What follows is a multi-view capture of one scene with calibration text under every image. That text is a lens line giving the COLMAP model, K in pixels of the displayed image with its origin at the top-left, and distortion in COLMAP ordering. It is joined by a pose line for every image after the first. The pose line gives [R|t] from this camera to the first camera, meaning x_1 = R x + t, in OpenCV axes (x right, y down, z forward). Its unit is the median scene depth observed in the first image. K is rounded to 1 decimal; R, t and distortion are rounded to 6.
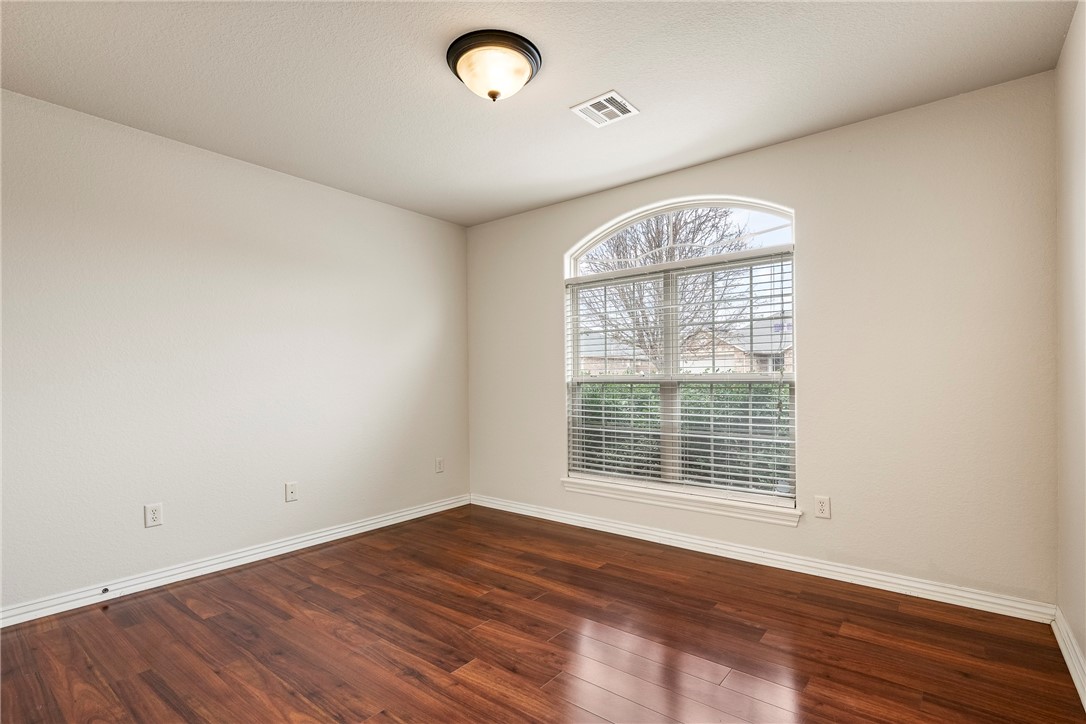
lens RADIAL K [[491.0, 0, 545.1], [0, 491.0, 367.7], [0, 0, 1]] dist [-0.002303, -0.000447]
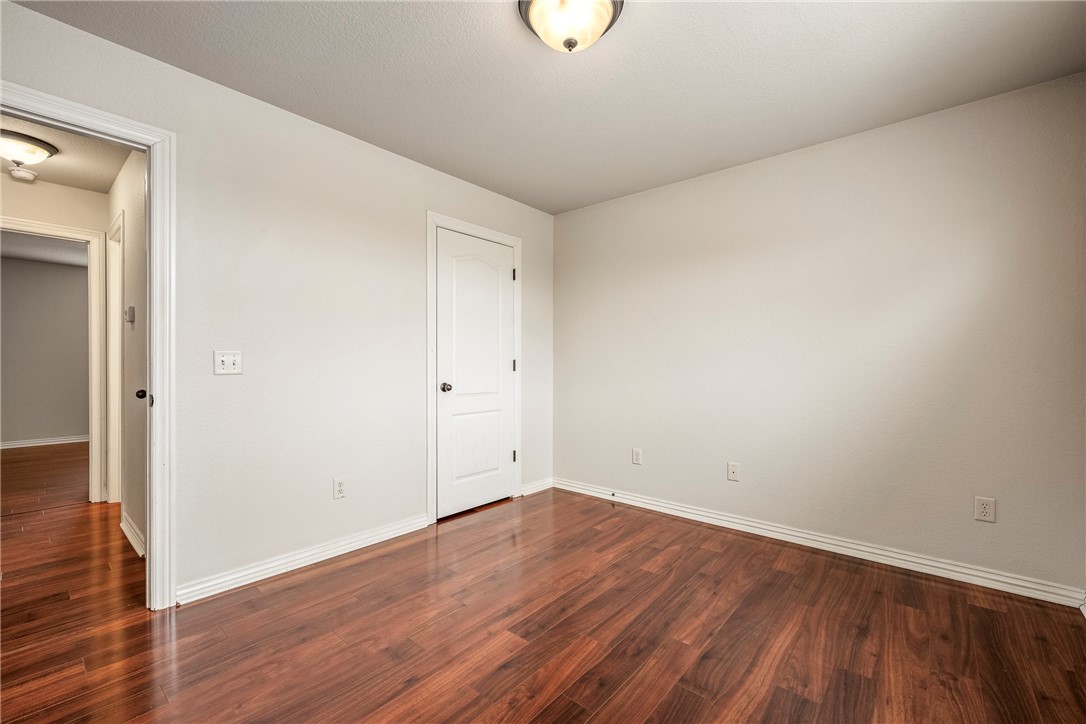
lens RADIAL K [[483.1, 0, 545.2], [0, 483.1, 362.4], [0, 0, 1]] dist [0.000489, 0.000083]
pose [[-0.046612, 0.002258, -0.998911, 0.602045], [0.017089, 0.999853, 0.001462, 0.027246], [0.998767, -0.017003, -0.046643, 0.802762]]
